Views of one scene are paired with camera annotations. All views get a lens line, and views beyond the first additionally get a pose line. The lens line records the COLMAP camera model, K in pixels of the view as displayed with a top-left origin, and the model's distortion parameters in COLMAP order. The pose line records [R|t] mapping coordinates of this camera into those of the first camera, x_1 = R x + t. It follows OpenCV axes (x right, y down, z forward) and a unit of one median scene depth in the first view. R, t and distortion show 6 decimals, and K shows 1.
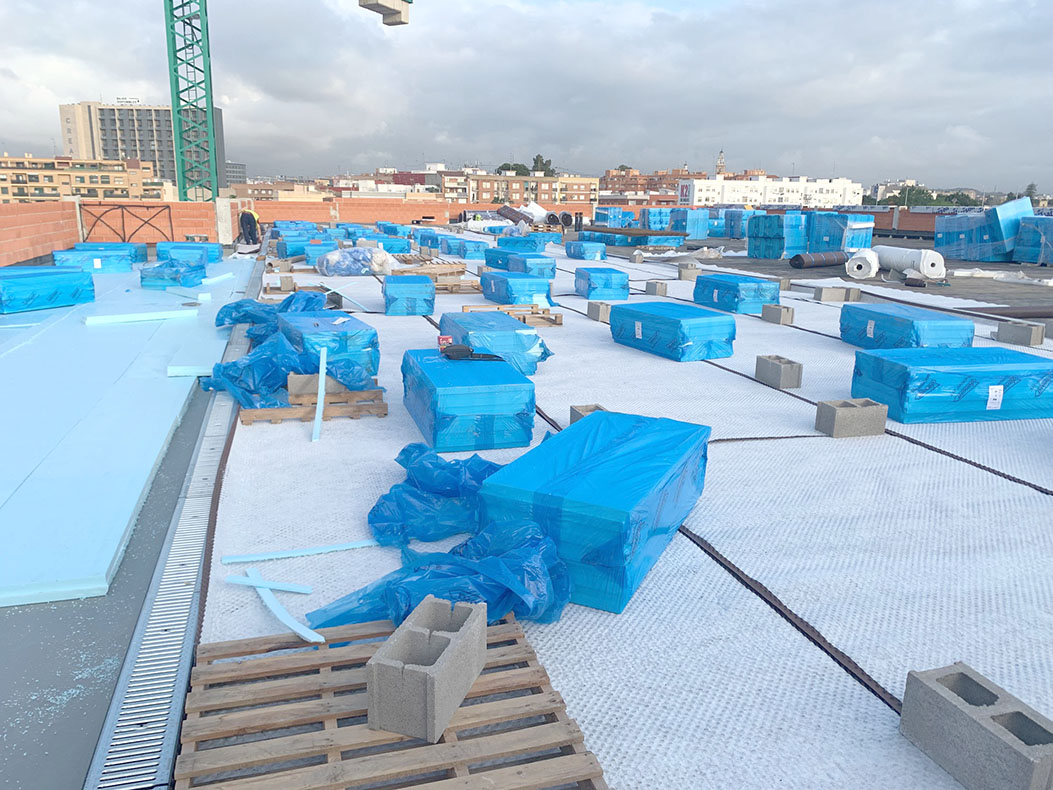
lens RADIAL K [[802.8, 0, 526.6], [0, 802.8, 396.6], [0, 0, 1]] dist [0.021558, -0.026458]
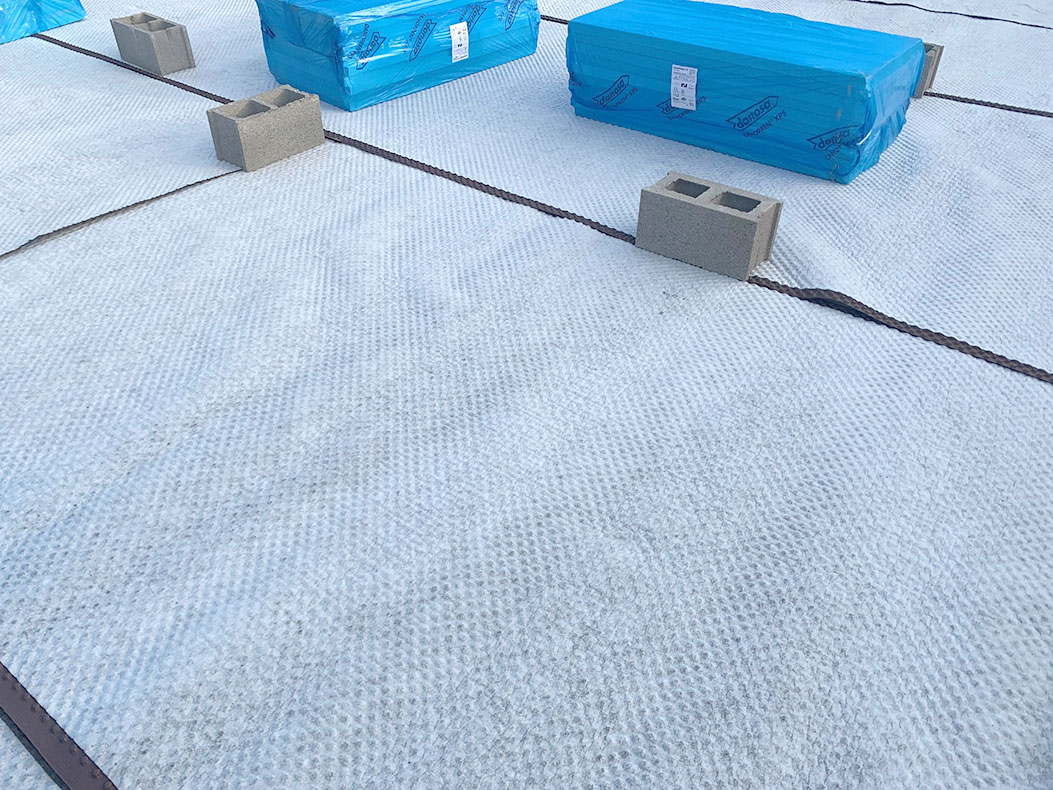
lens RADIAL K [[802.8, 0, 528.1], [0, 802.8, 395.6], [0, 0, 1]] dist [0.021558, -0.026458]
pose [[0.810749, -0.378463, 0.446599, 0.212778], [0.149164, 0.871283, 0.467565, -0.053440], [-0.566070, -0.312461, 0.762845, 0.357083]]
